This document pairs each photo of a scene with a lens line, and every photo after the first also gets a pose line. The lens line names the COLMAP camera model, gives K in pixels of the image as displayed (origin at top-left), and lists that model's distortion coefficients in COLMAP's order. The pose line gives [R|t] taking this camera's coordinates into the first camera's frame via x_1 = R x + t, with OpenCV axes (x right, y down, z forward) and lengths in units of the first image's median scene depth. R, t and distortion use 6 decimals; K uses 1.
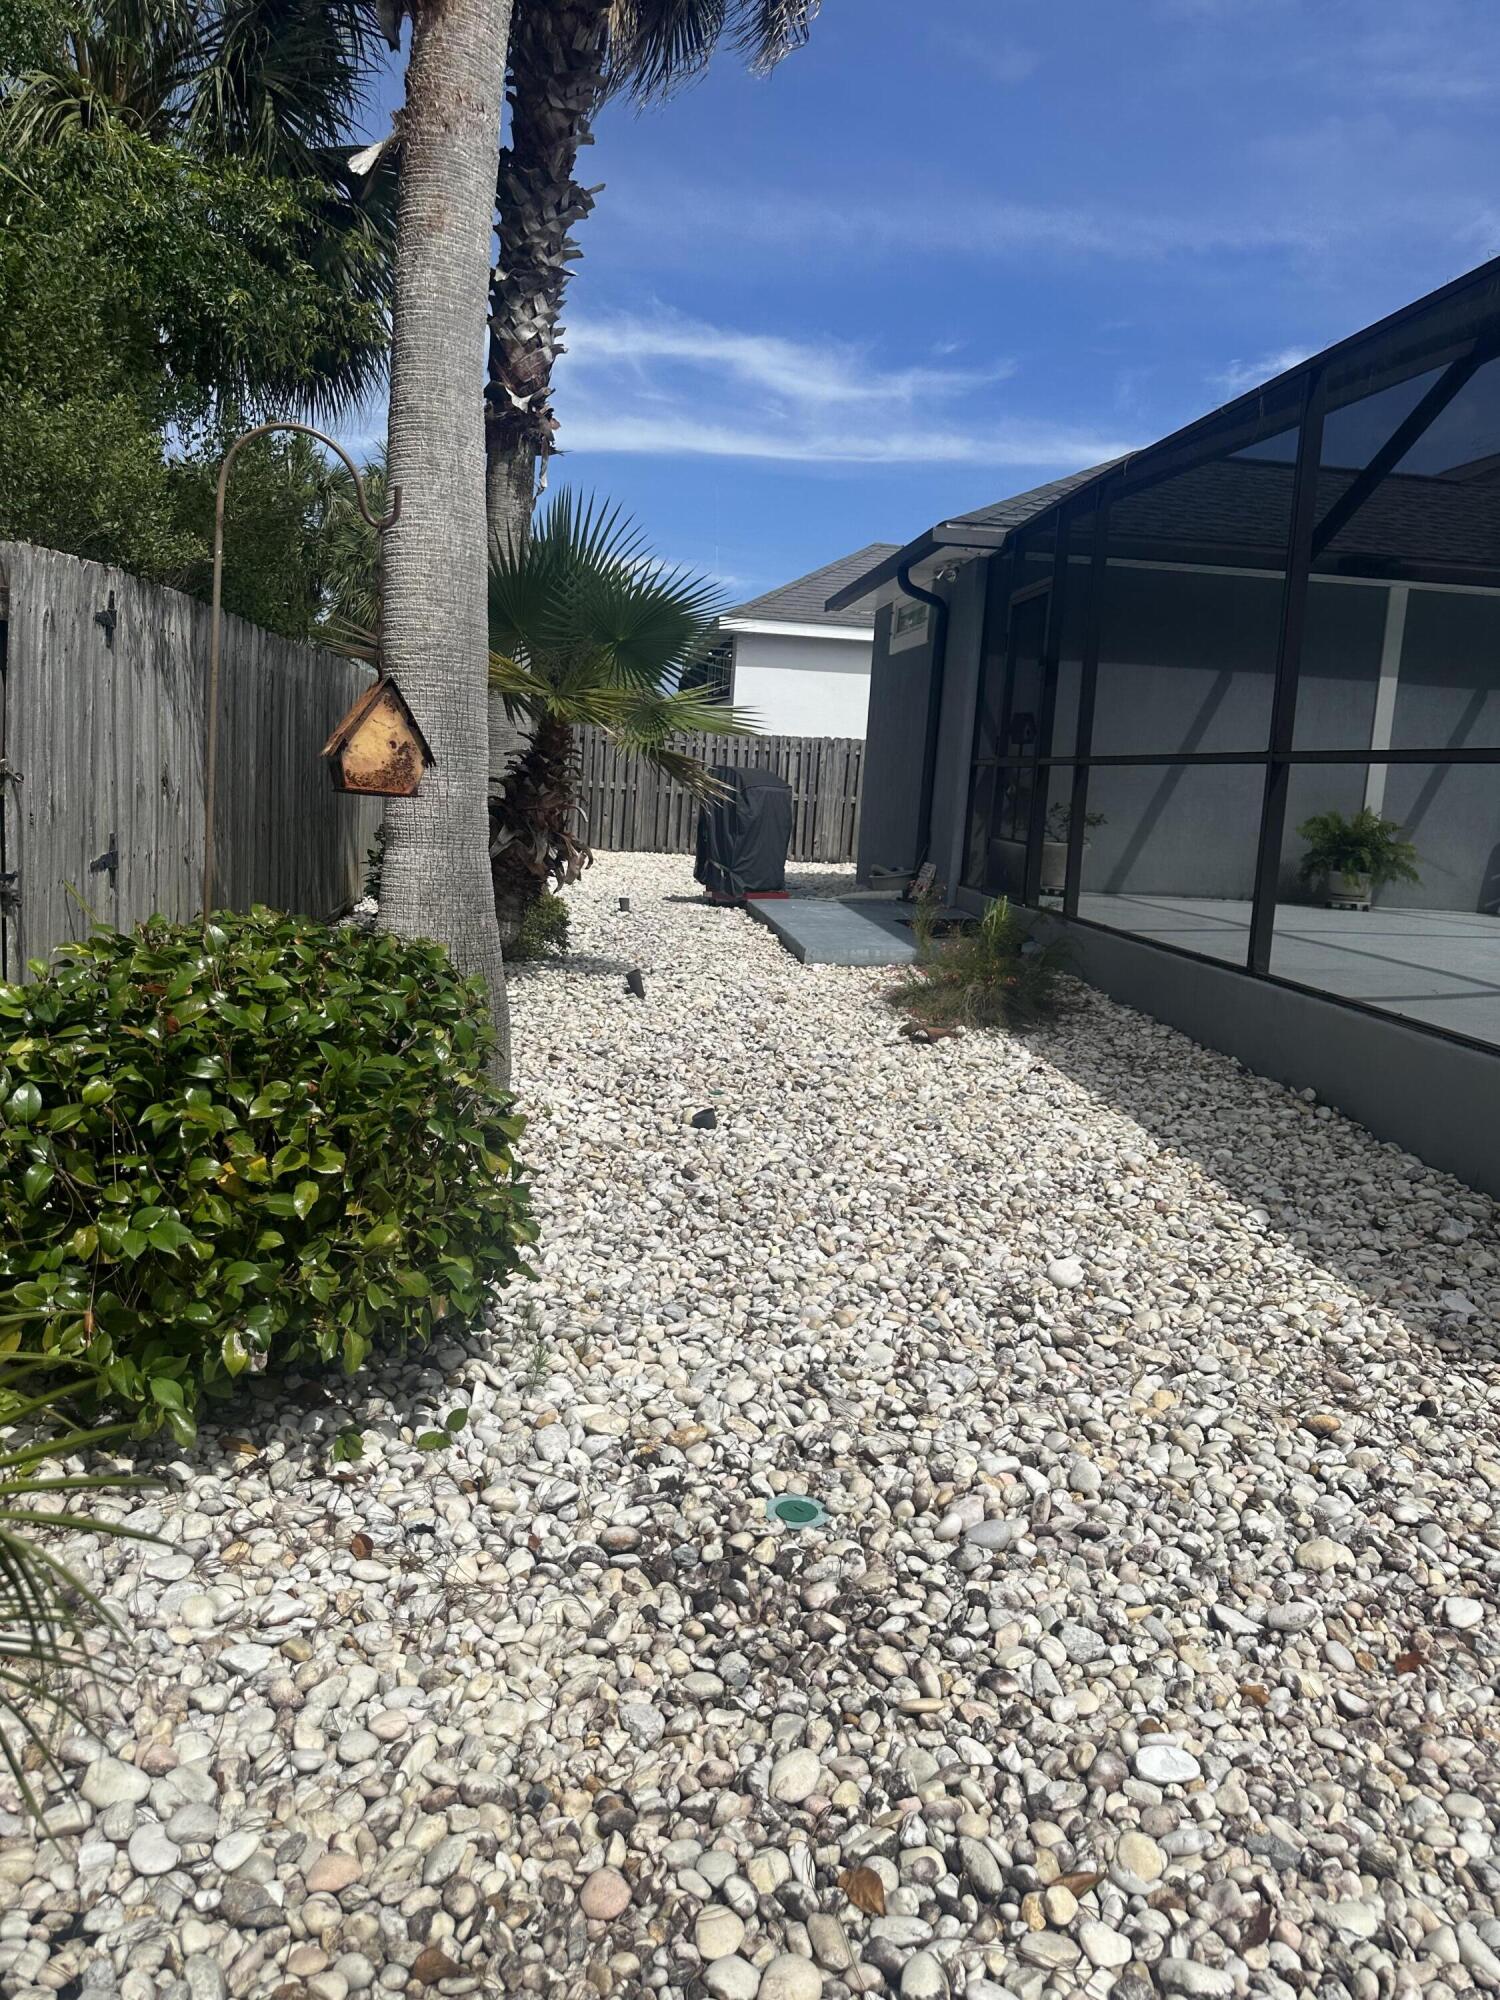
lens RADIAL K [[1402.5, 0, 750.0], [0, 1402.5, 1000.0], [0, 0, 1]] dist [0.004861, -0.000377]
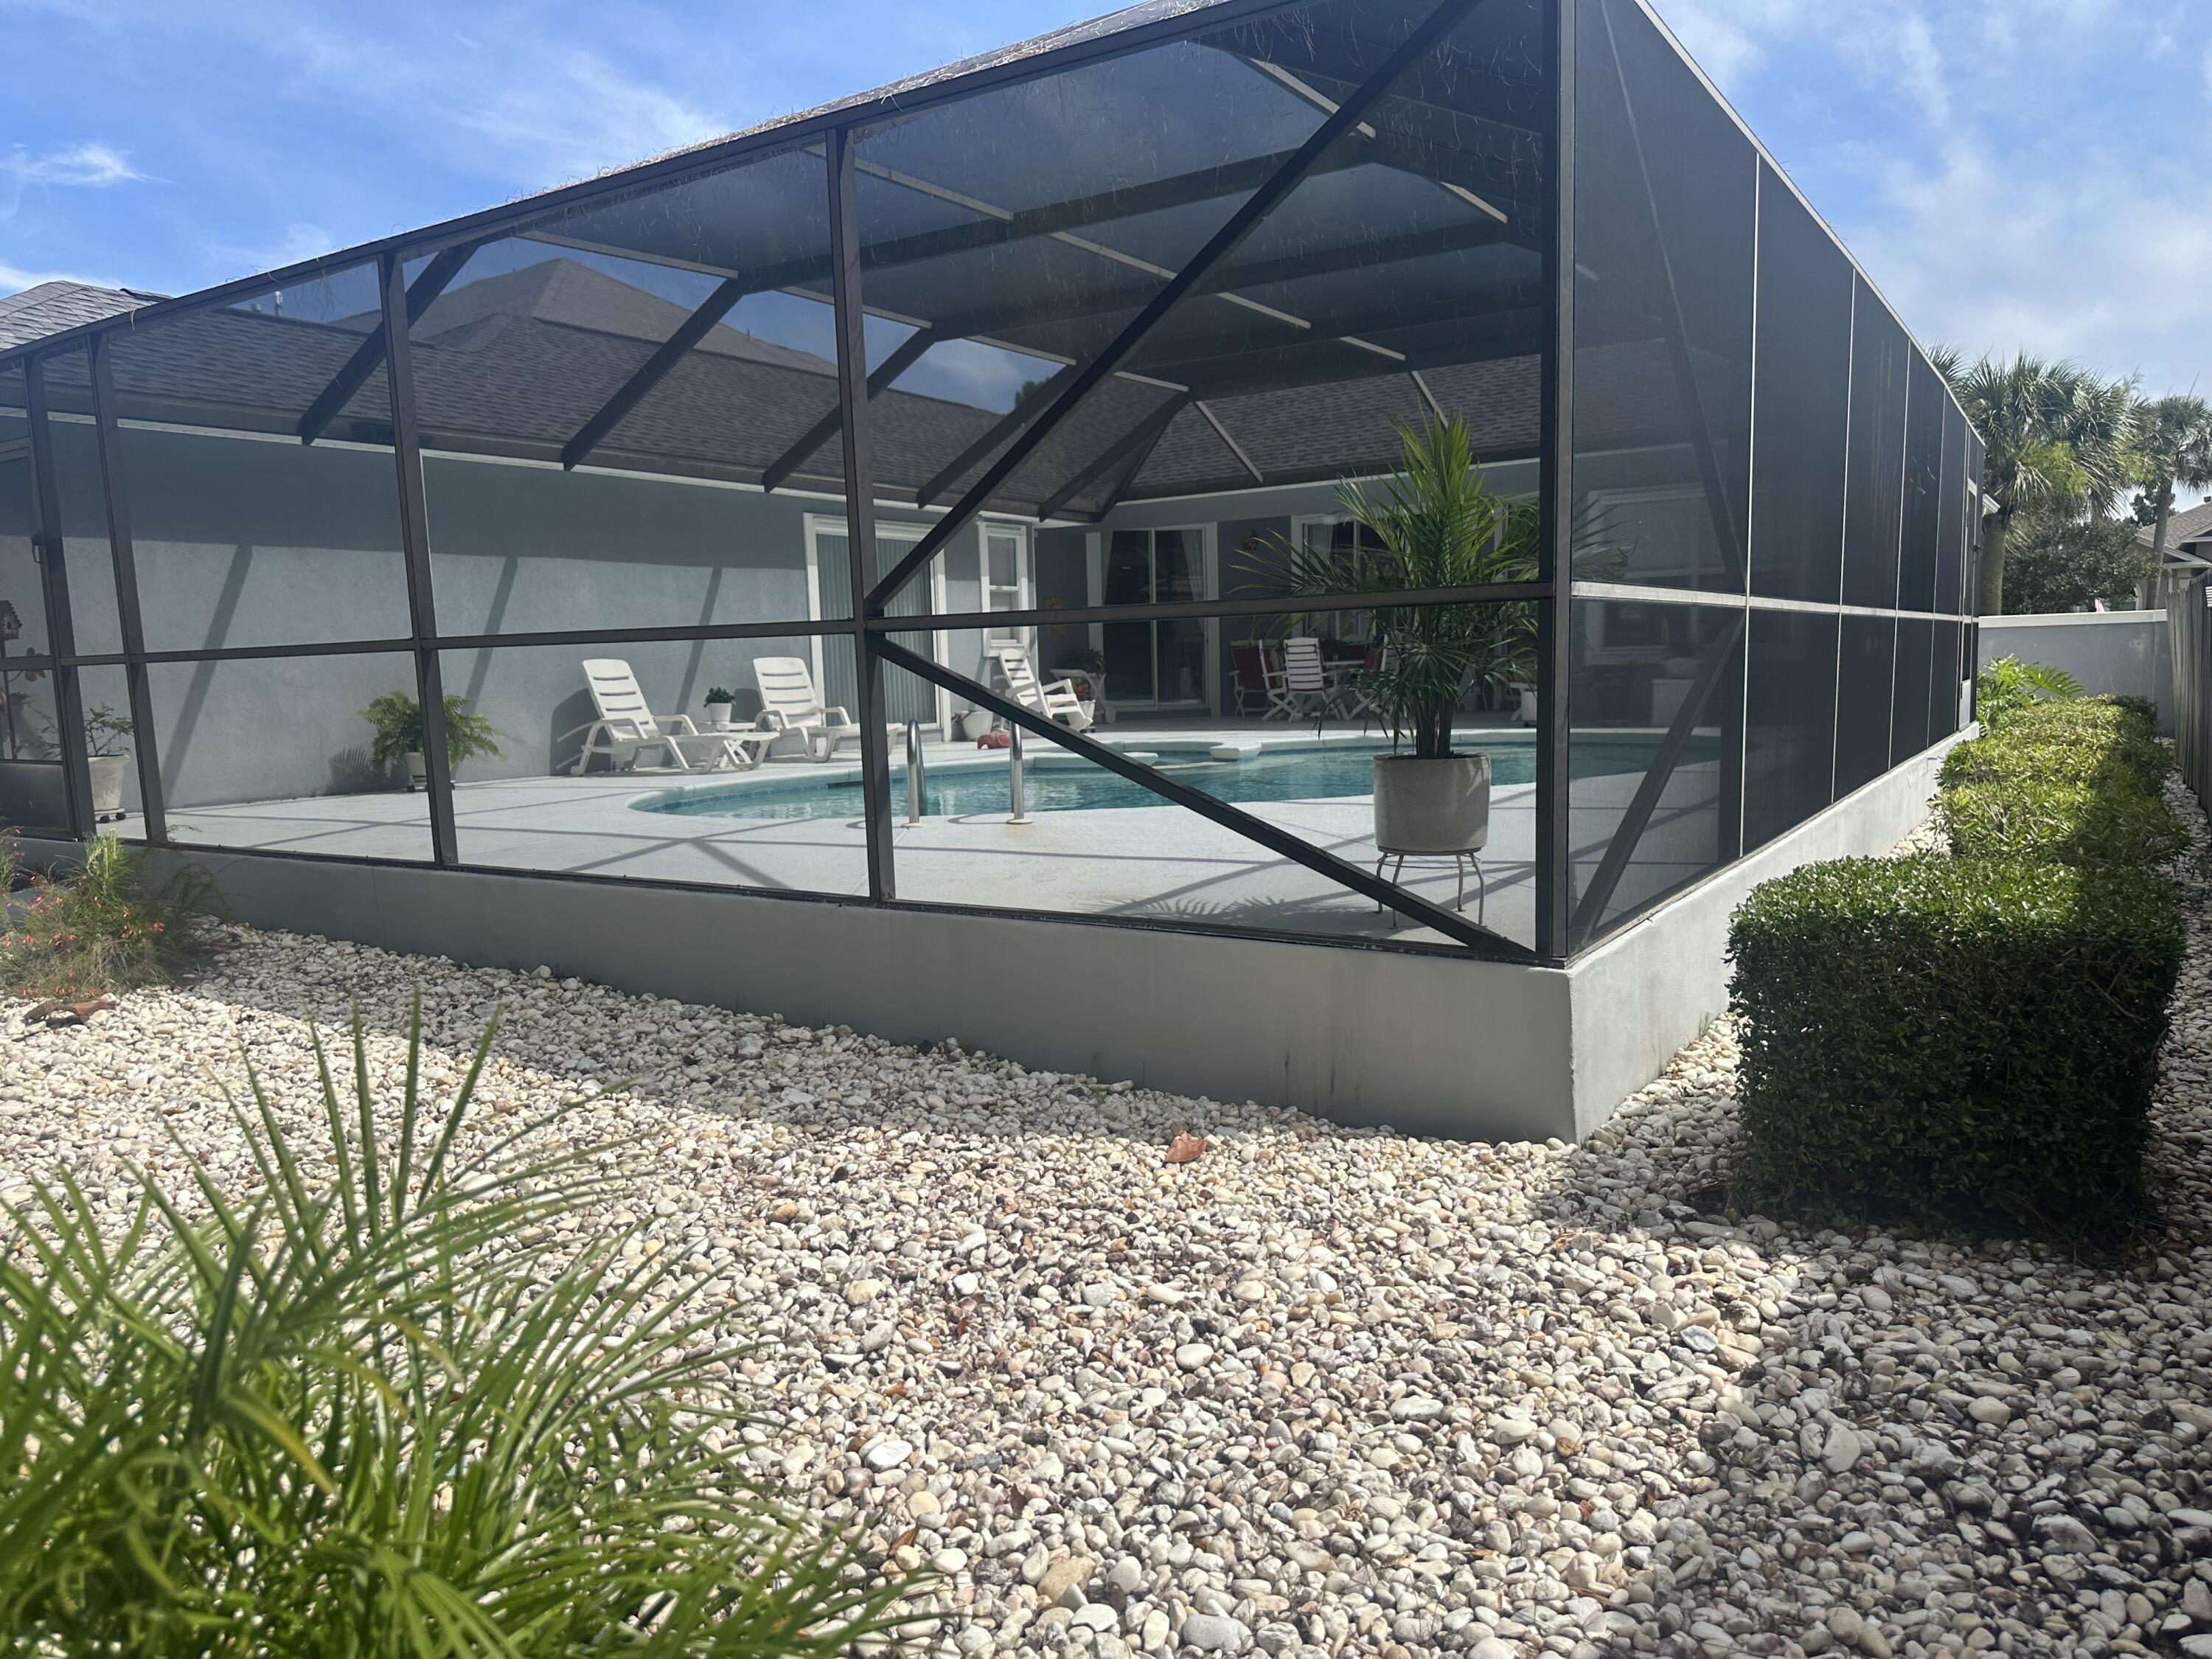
lens RADIAL K [[1546.8, 0, 1106.0], [0, 1546.8, 829.5], [0, 0, 1]] dist [0.170281, -0.343379]
pose [[0.633328, -0.162769, 0.756573, -0.380405], [0.191993, 0.980114, 0.050145, -0.023896], [-0.749690, 0.113498, 0.651984, -0.084456]]
